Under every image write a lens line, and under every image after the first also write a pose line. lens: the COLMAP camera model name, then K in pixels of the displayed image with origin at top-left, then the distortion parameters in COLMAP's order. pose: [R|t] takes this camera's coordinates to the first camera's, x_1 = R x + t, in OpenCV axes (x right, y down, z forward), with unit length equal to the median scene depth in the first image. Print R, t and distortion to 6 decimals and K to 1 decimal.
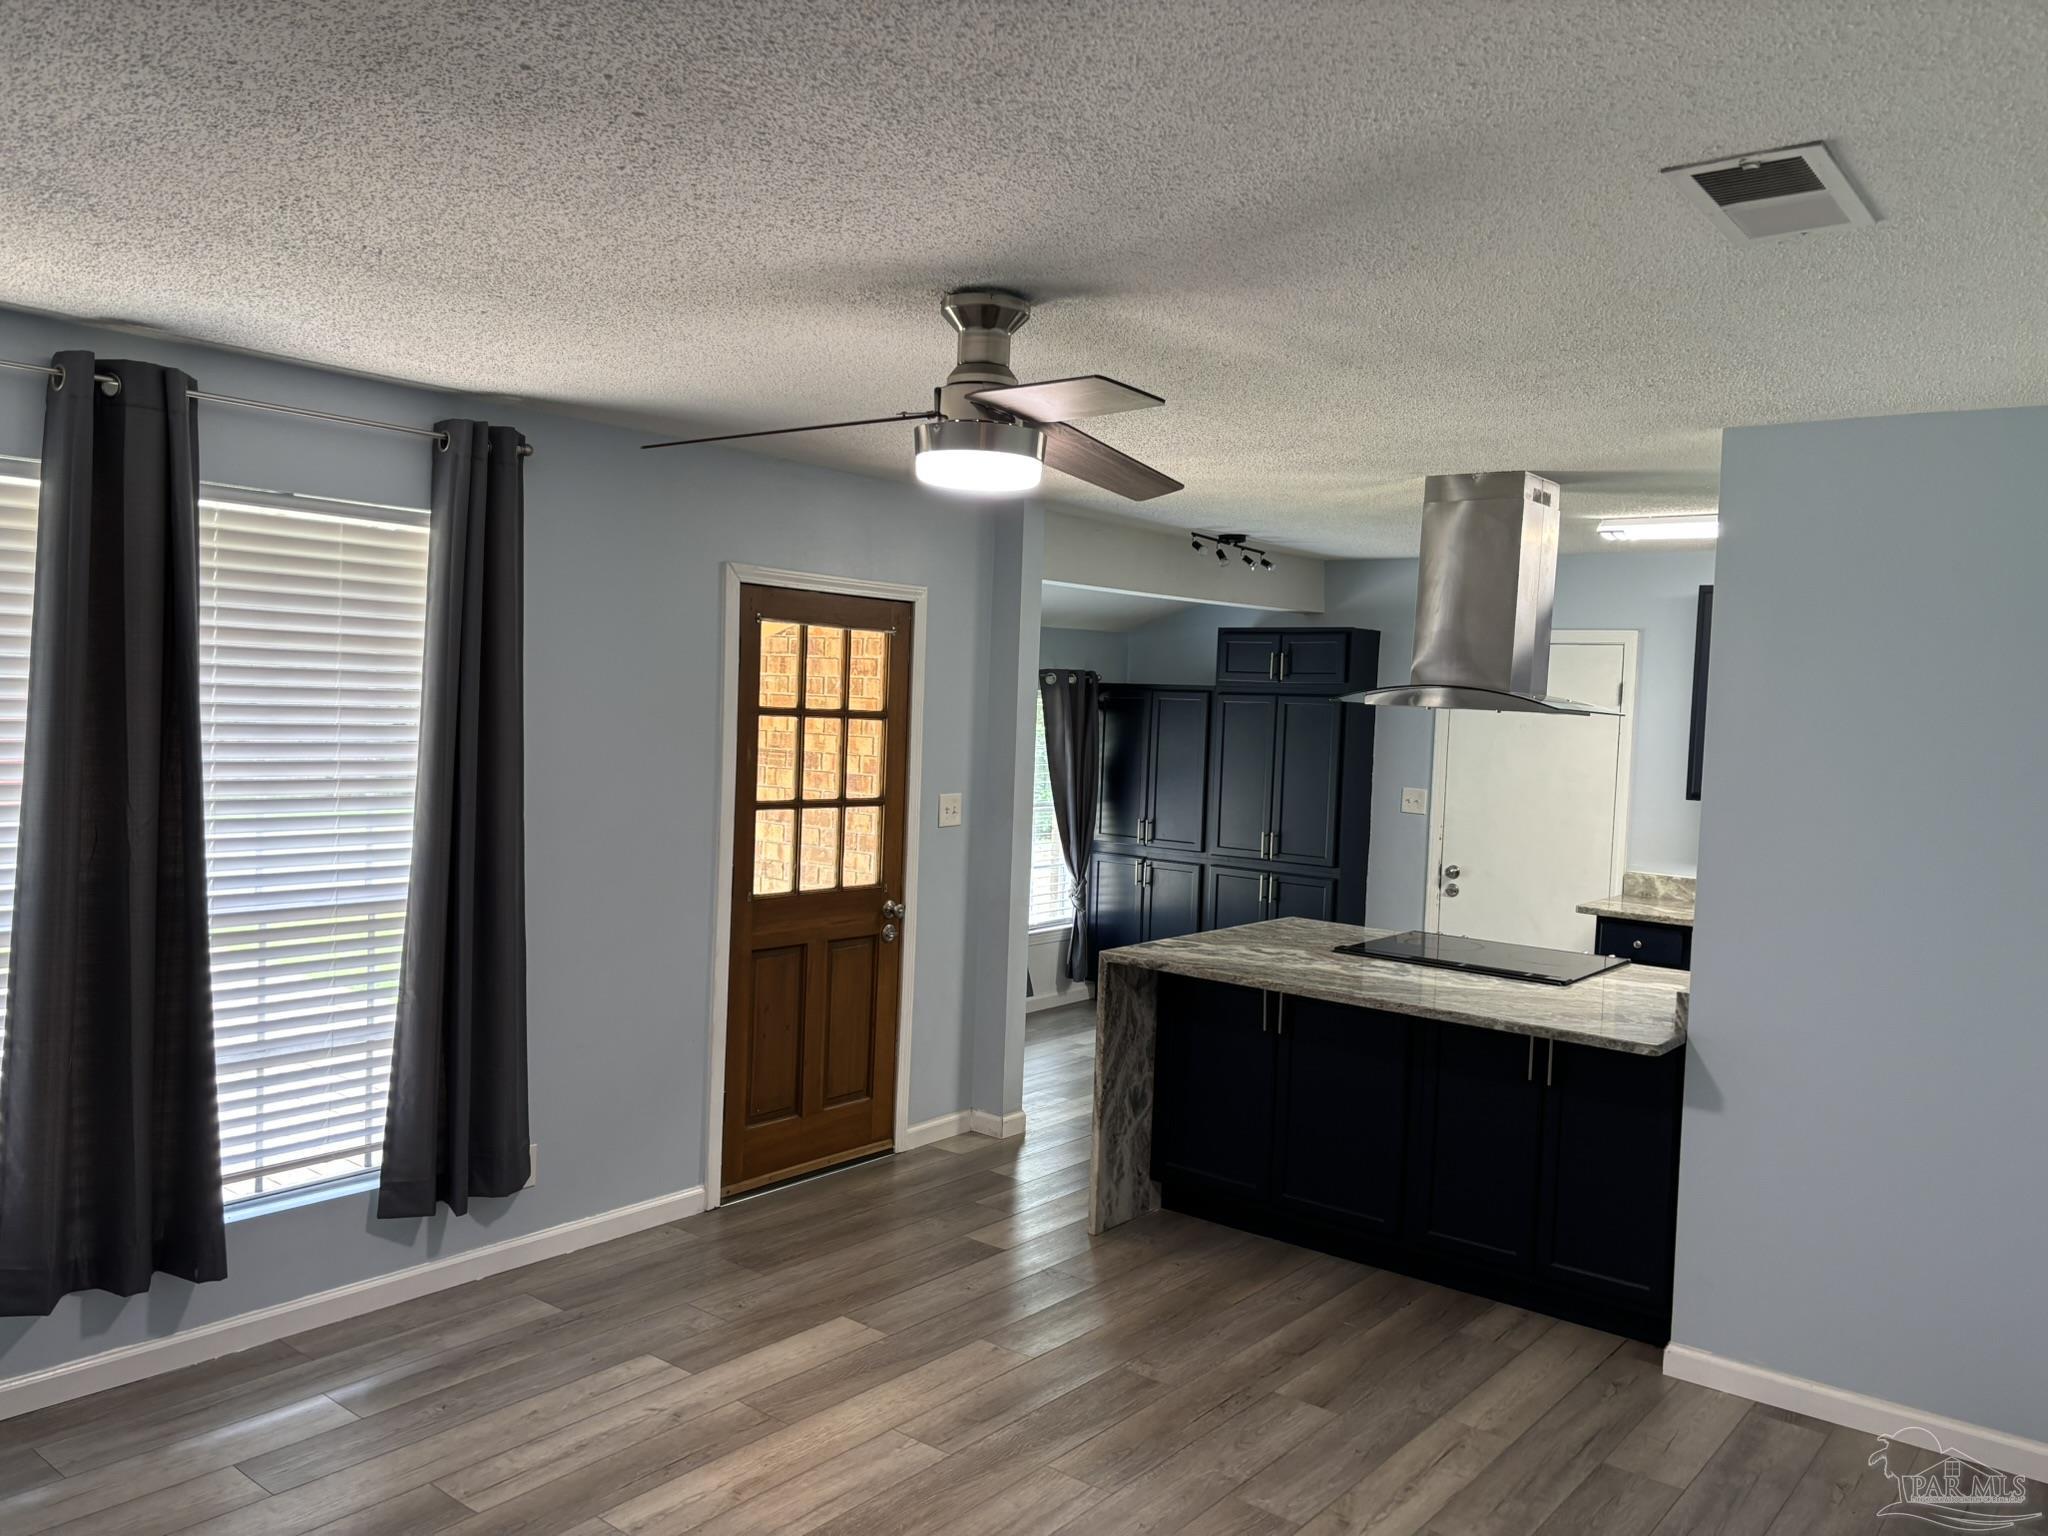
lens RADIAL K [[1552.1, 0, 1015.8], [0, 1552.1, 782.3], [0, 0, 1]] dist [0.049168, -0.055269]
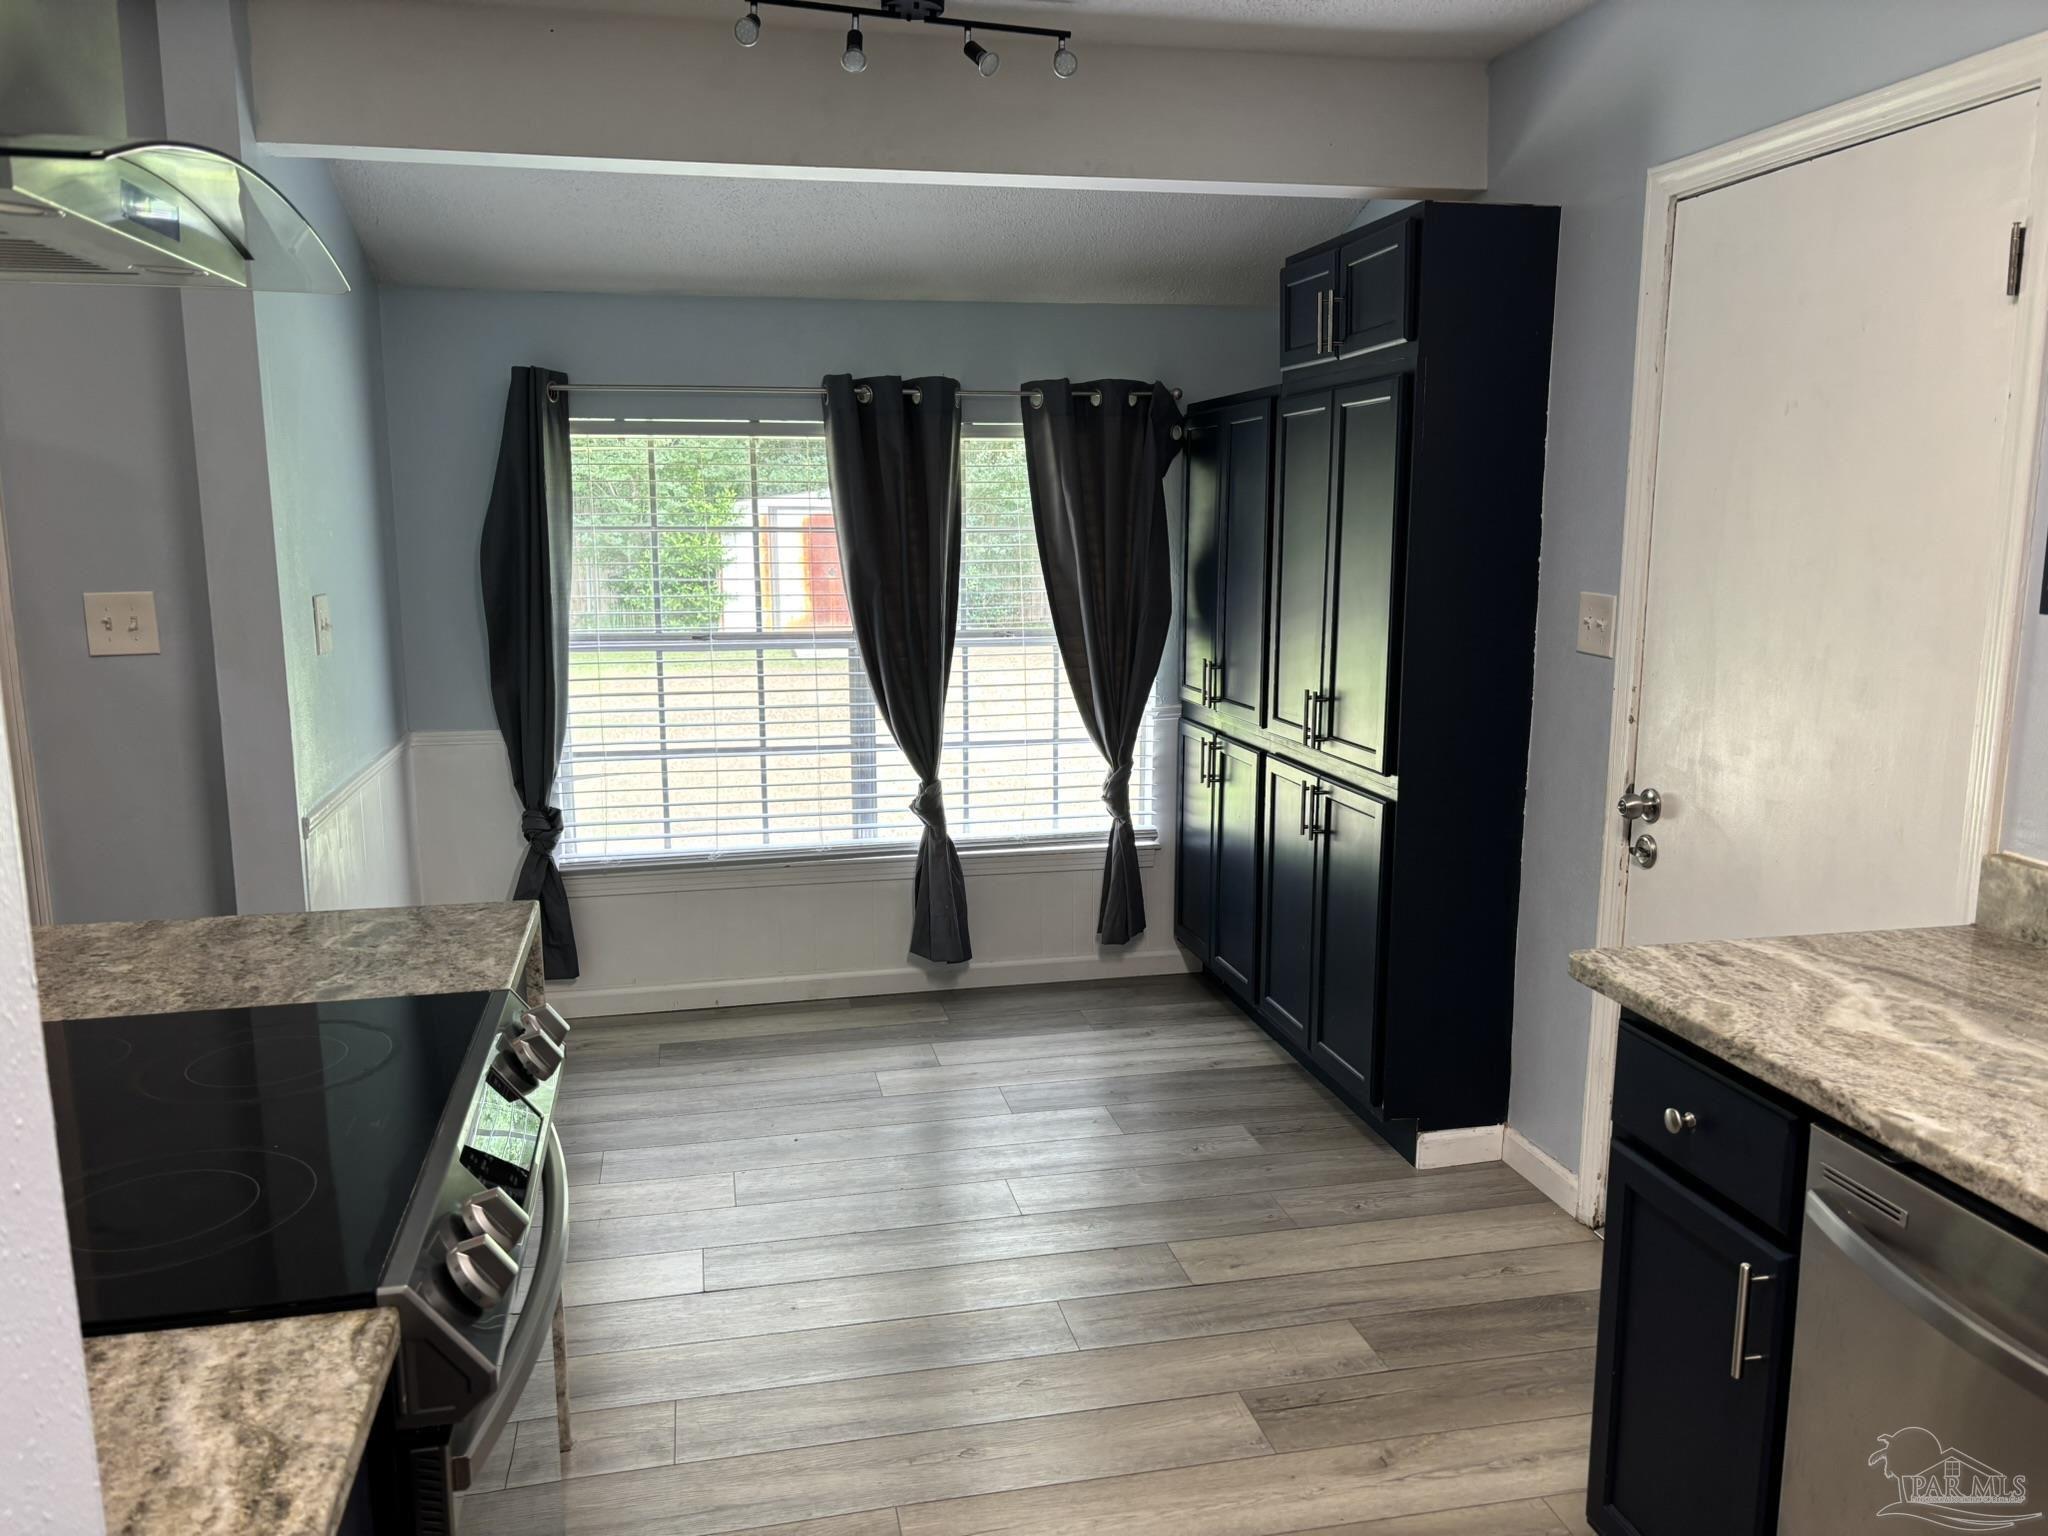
lens RADIAL K [[1552.1, 0, 1020.0], [0, 1552.1, 812.1], [0, 0, 1]] dist [0.049168, -0.055269]
pose [[0.771242, 0.082553, -0.631166, 0.651084], [-0.003364, 0.992069, 0.125647, 0.016840], [0.636533, -0.094781, 0.765403, 0.962148]]
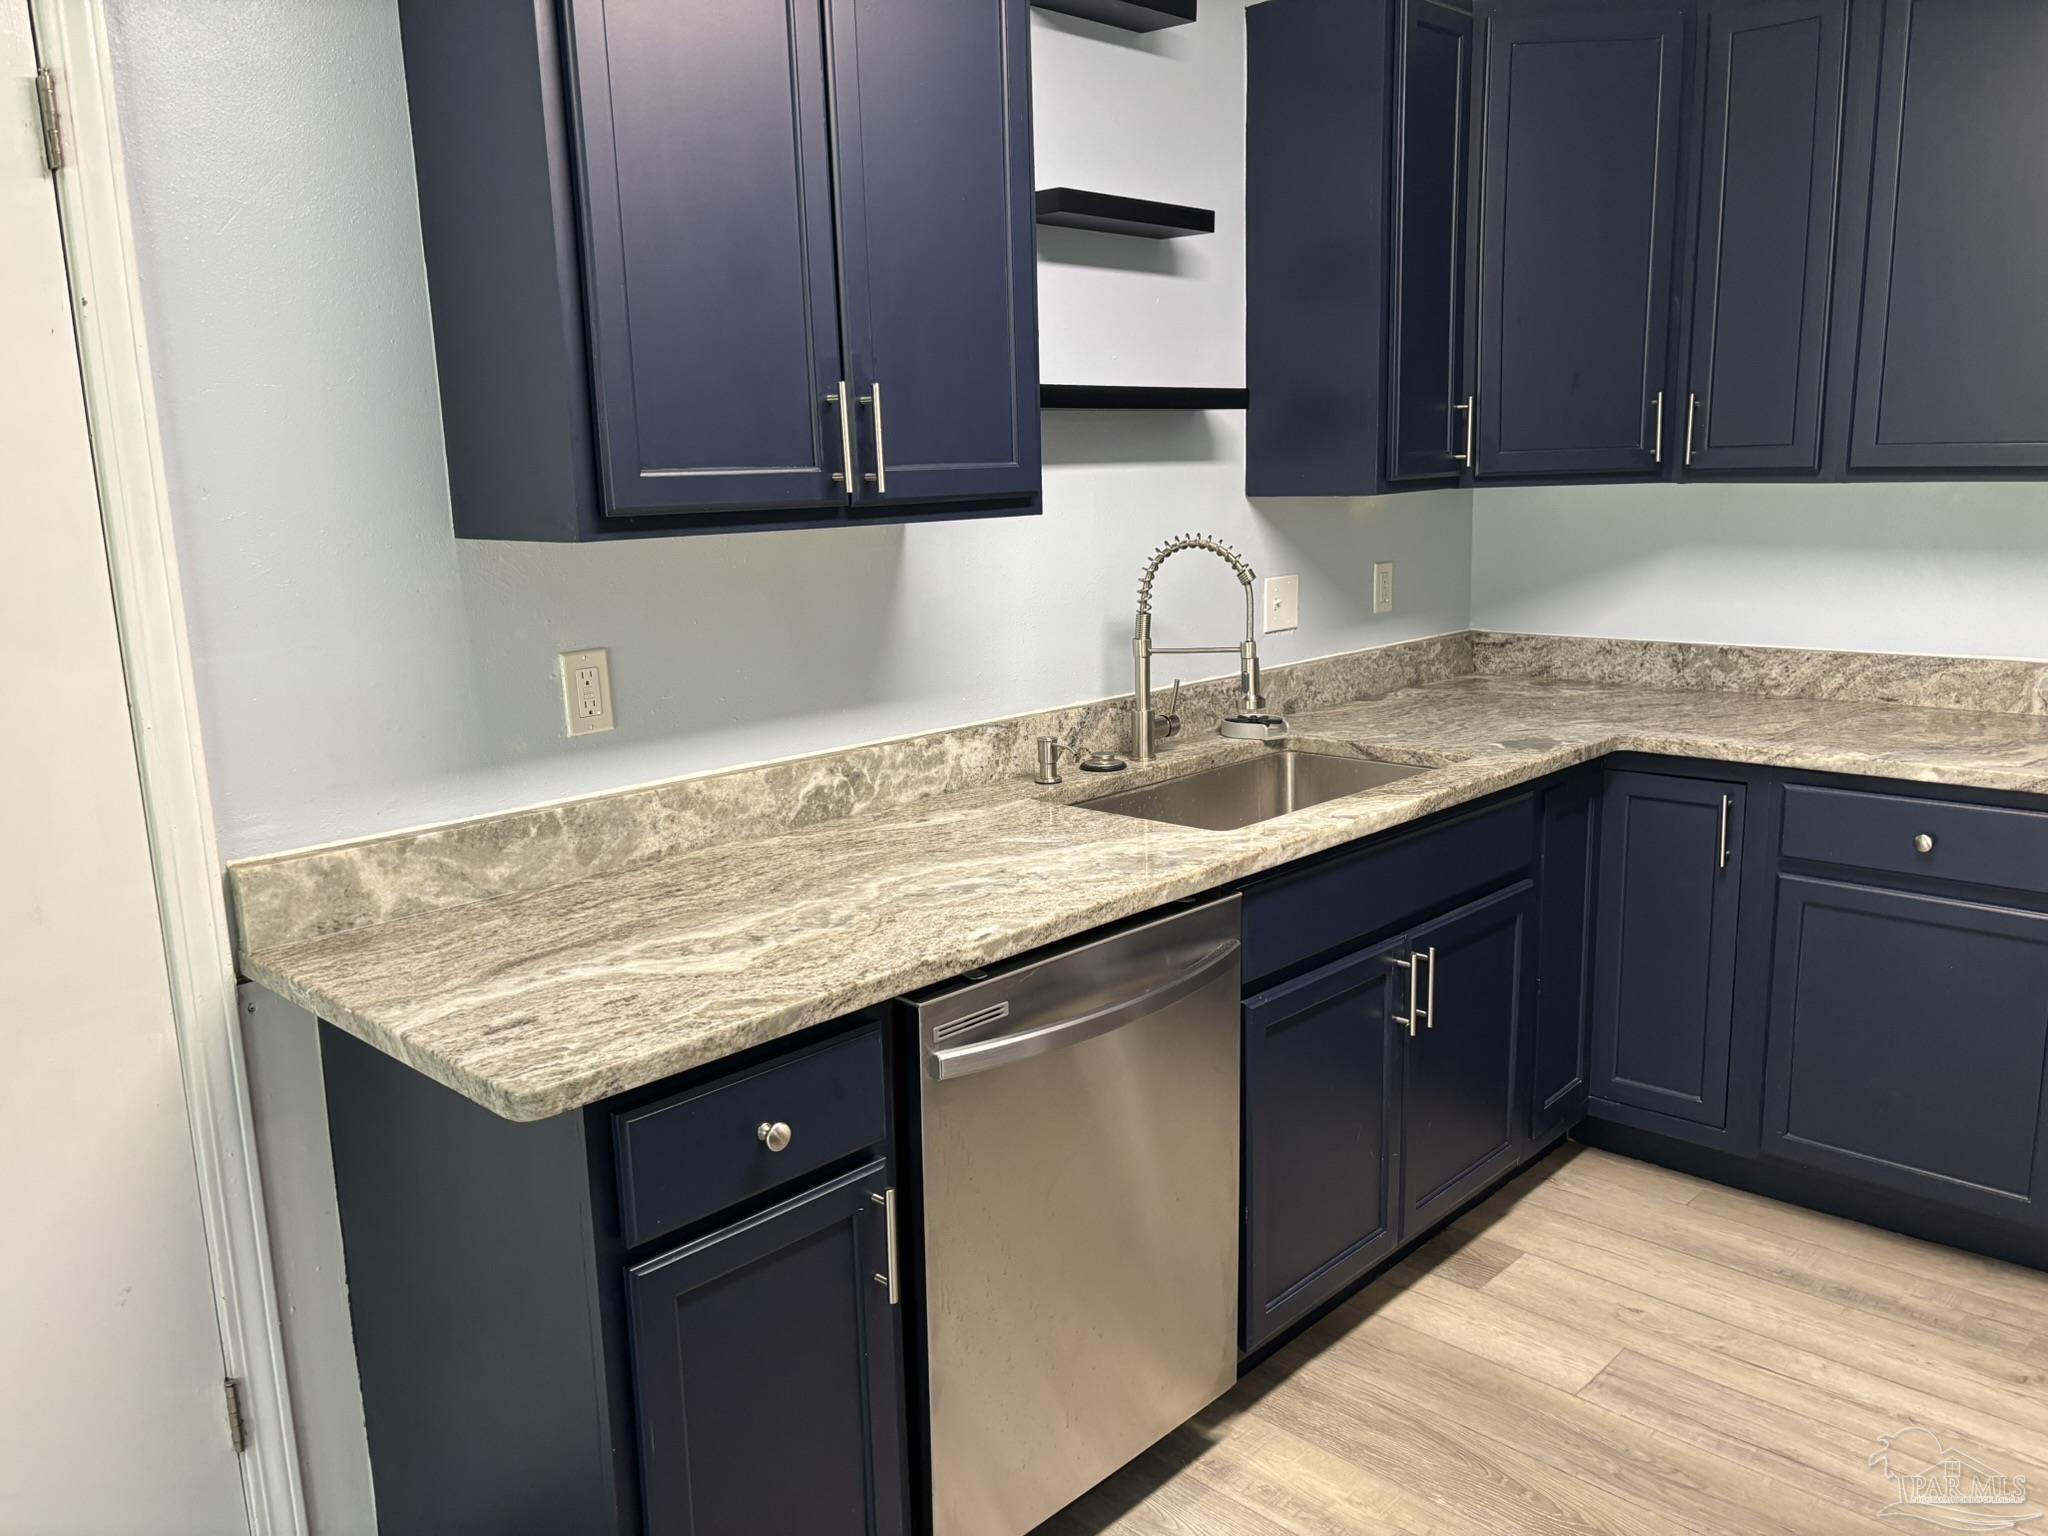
lens RADIAL K [[1552.1, 0, 1021.0], [0, 1552.1, 770.4], [0, 0, 1]] dist [0.049168, -0.055269]
pose [[0.091237, -0.233131, 0.968156, 0.239331], [0.089656, 0.970186, 0.225170, -0.005369], [-0.991785, 0.066257, 0.109418, 1.260800]]
